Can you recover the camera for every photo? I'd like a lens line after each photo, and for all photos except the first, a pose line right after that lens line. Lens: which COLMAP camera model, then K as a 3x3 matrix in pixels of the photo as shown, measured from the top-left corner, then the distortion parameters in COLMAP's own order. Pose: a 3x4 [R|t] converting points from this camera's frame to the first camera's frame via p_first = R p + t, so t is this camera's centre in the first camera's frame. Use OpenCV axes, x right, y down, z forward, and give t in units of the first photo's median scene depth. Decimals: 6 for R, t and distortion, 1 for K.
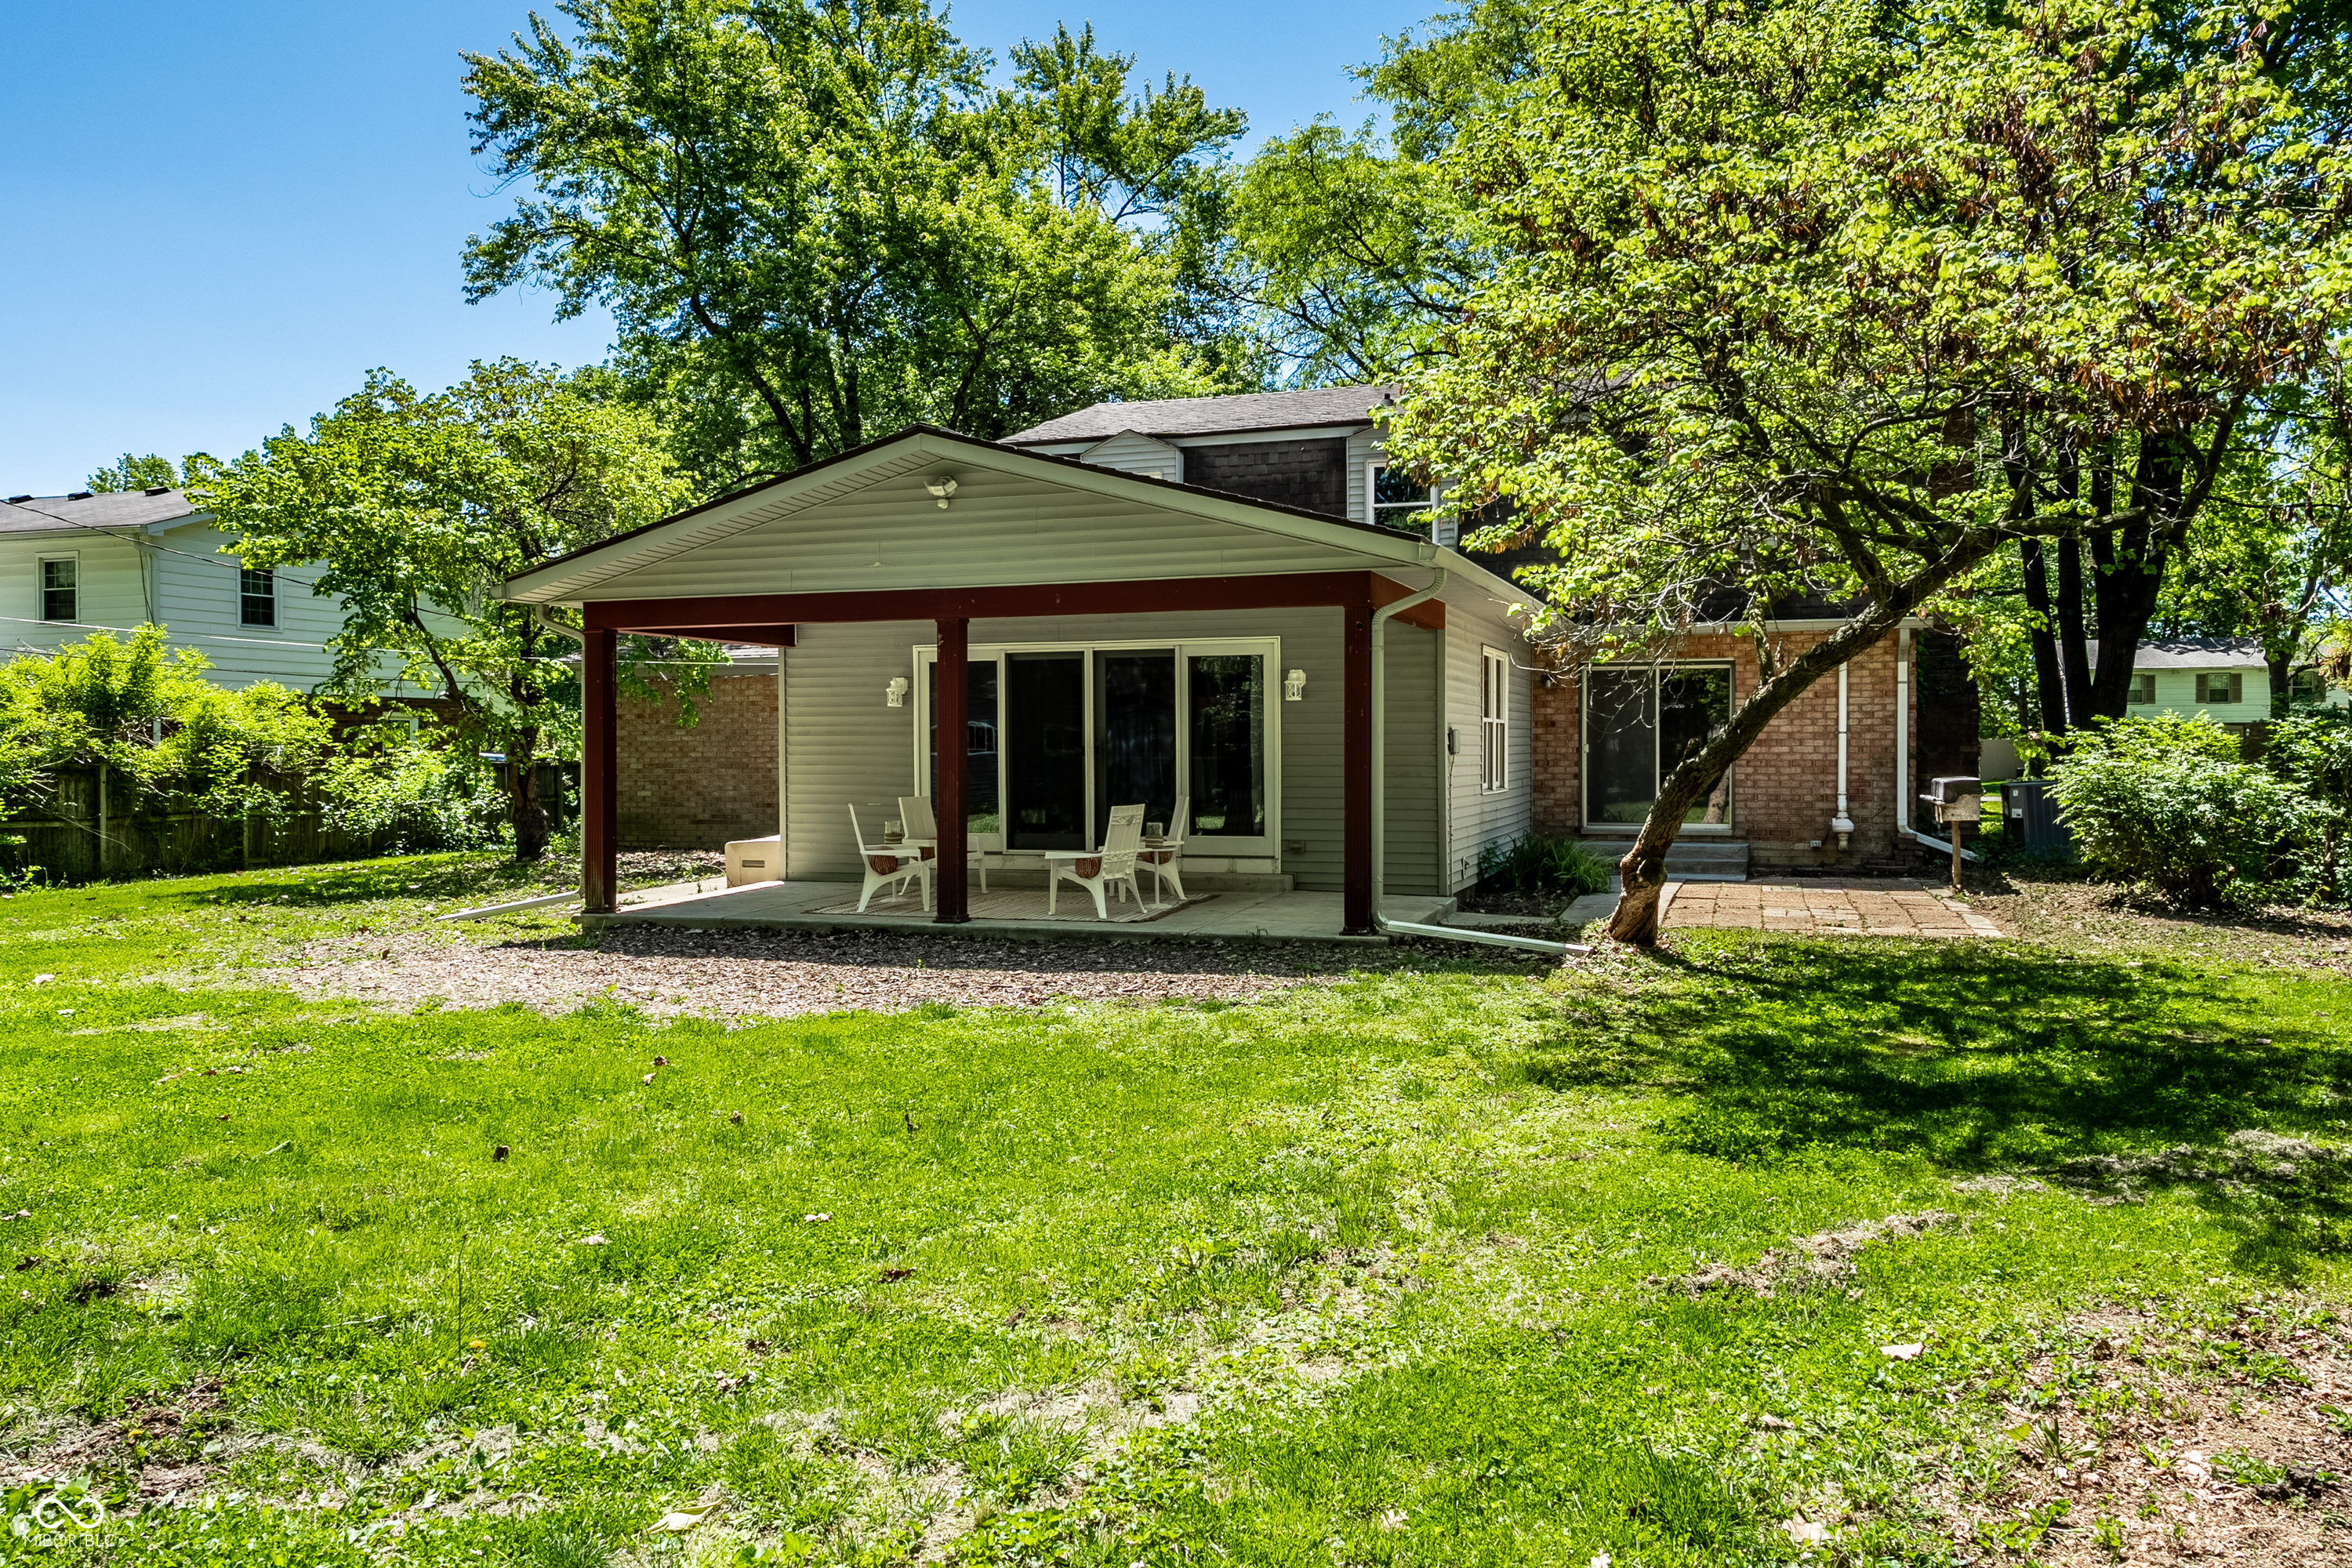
lens RADIAL K [[1577.0, 0, 1174.7], [0, 1577.0, 792.1], [0, 0, 1]] dist [-0.003169, -0.005459]
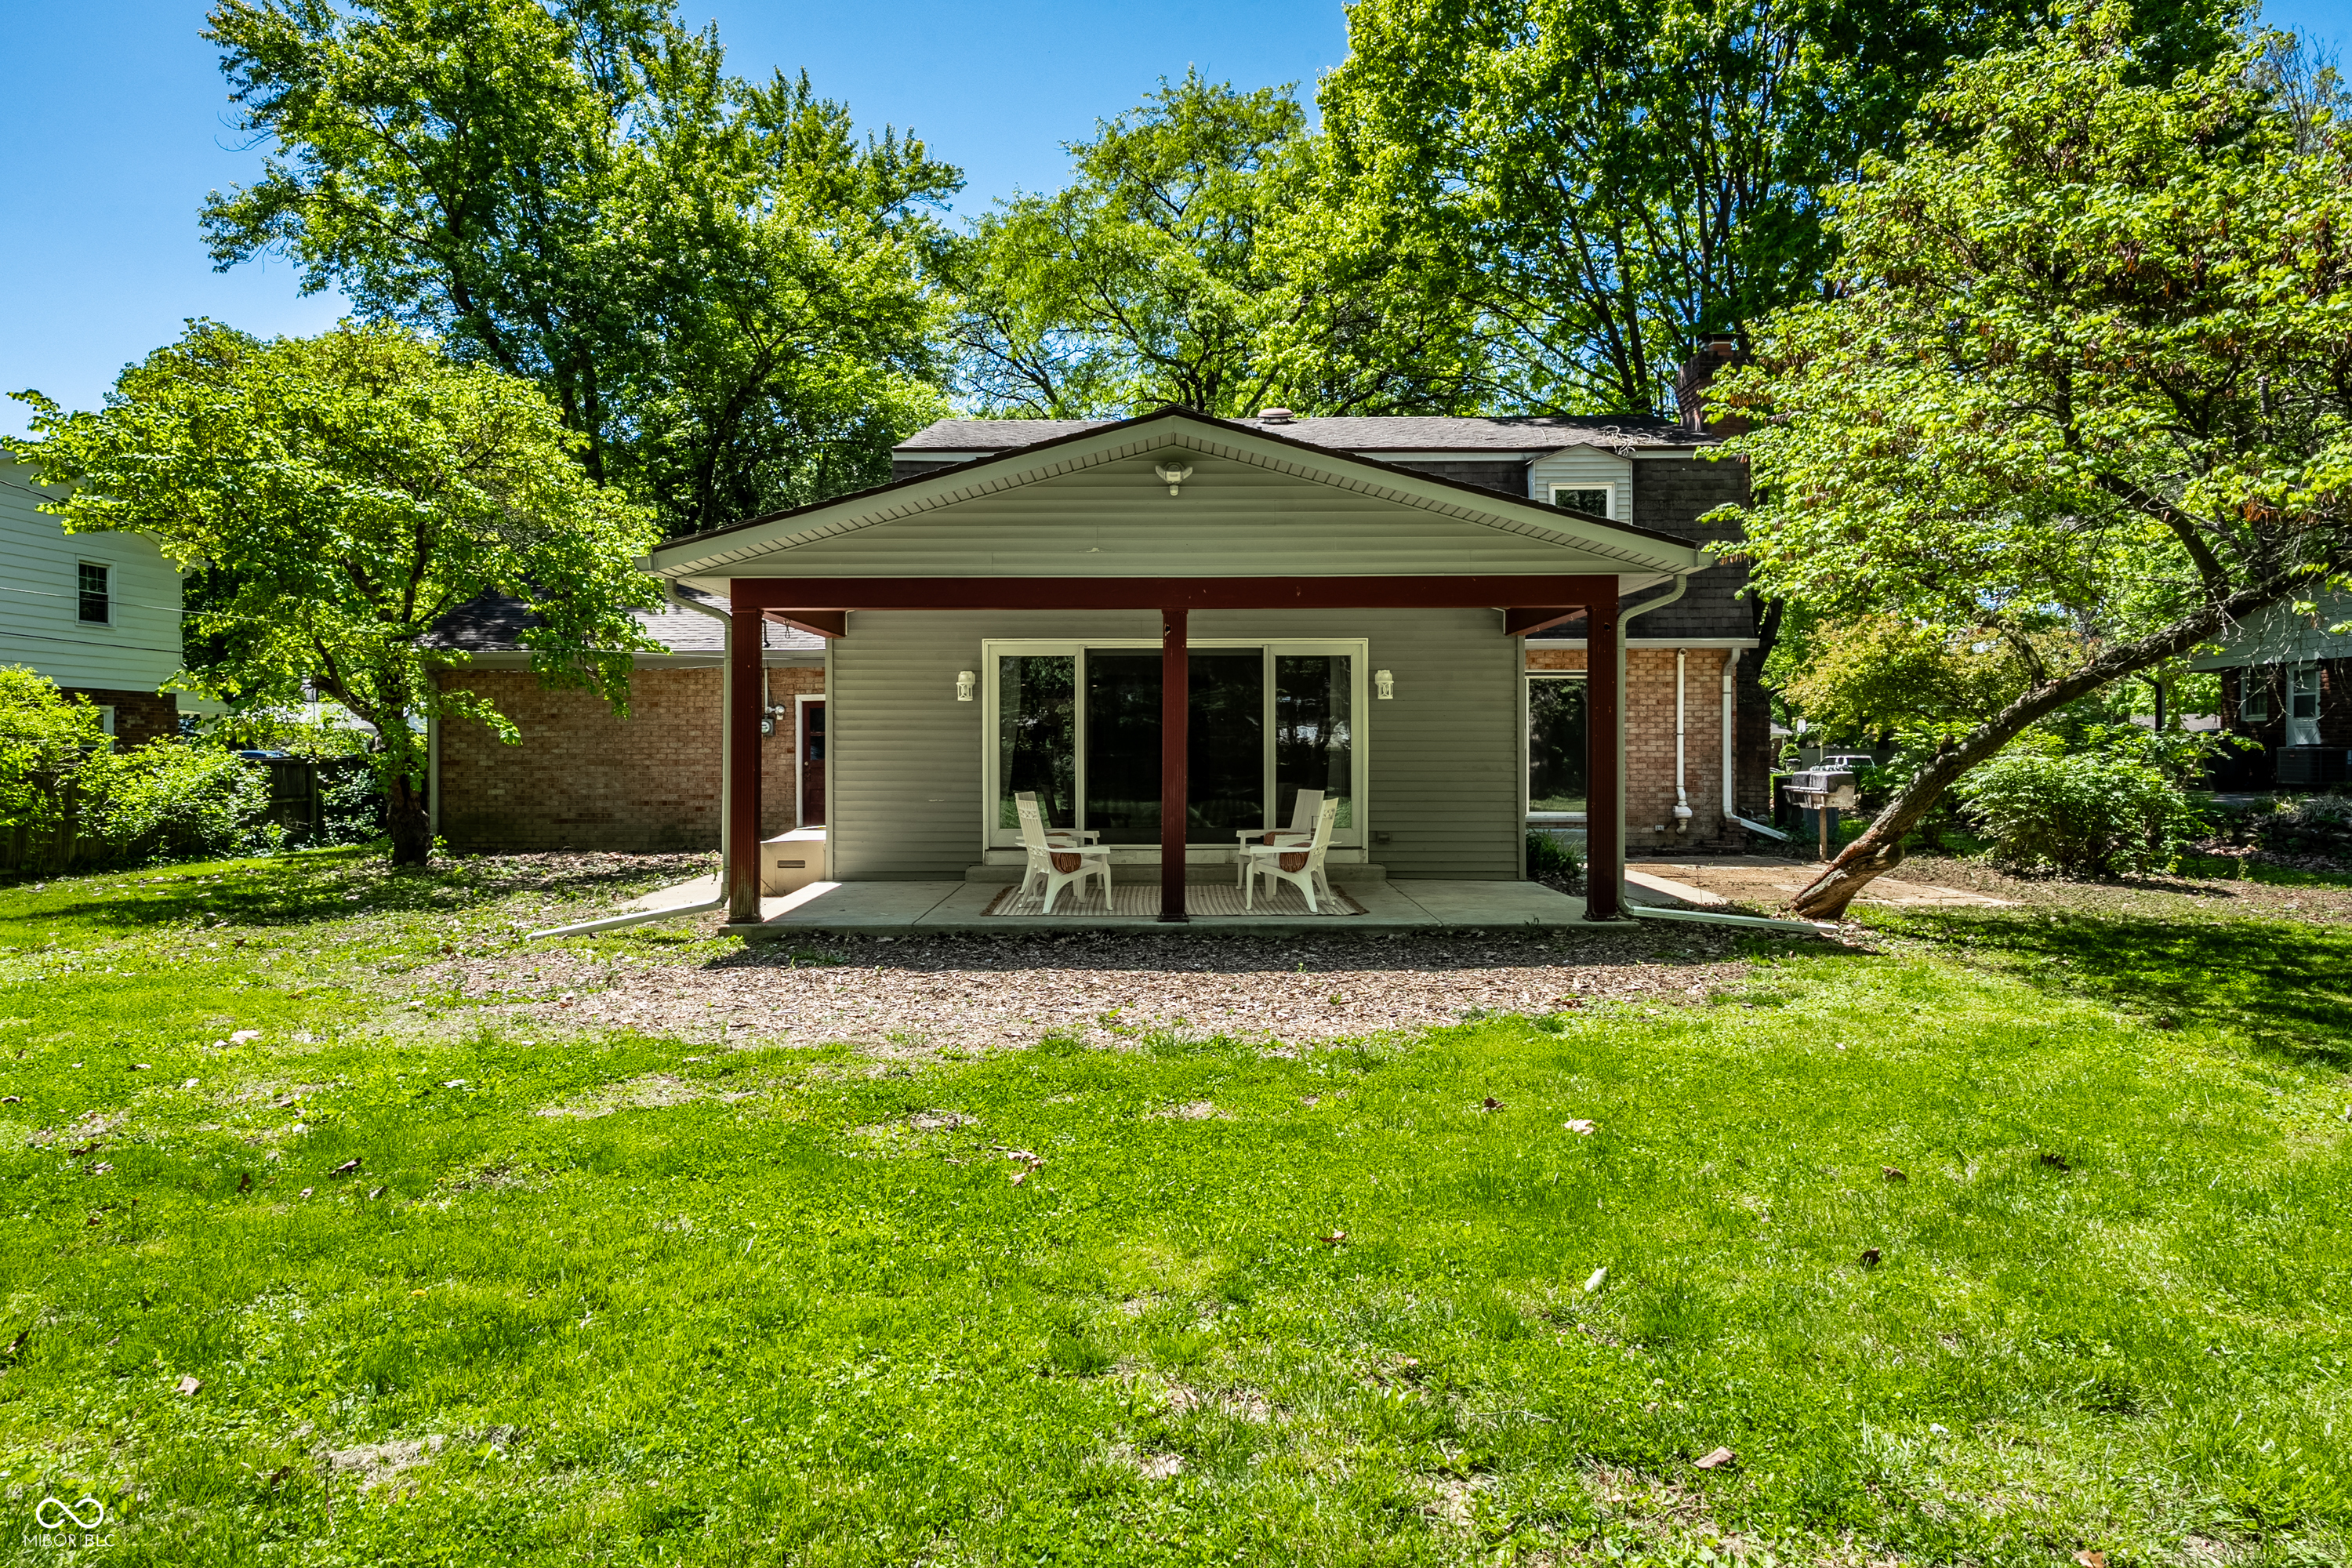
lens RADIAL K [[1378.7, 0, 1178.5], [0, 1378.7, 768.3], [0, 0, 1]] dist [-0.009113, 0.004108]
pose [[0.957899, -0.000796, 0.287105, -0.237801], [0.004850, 0.999898, -0.013411, 0.000130], [-0.287065, 0.014239, 0.957805, 0.114411]]
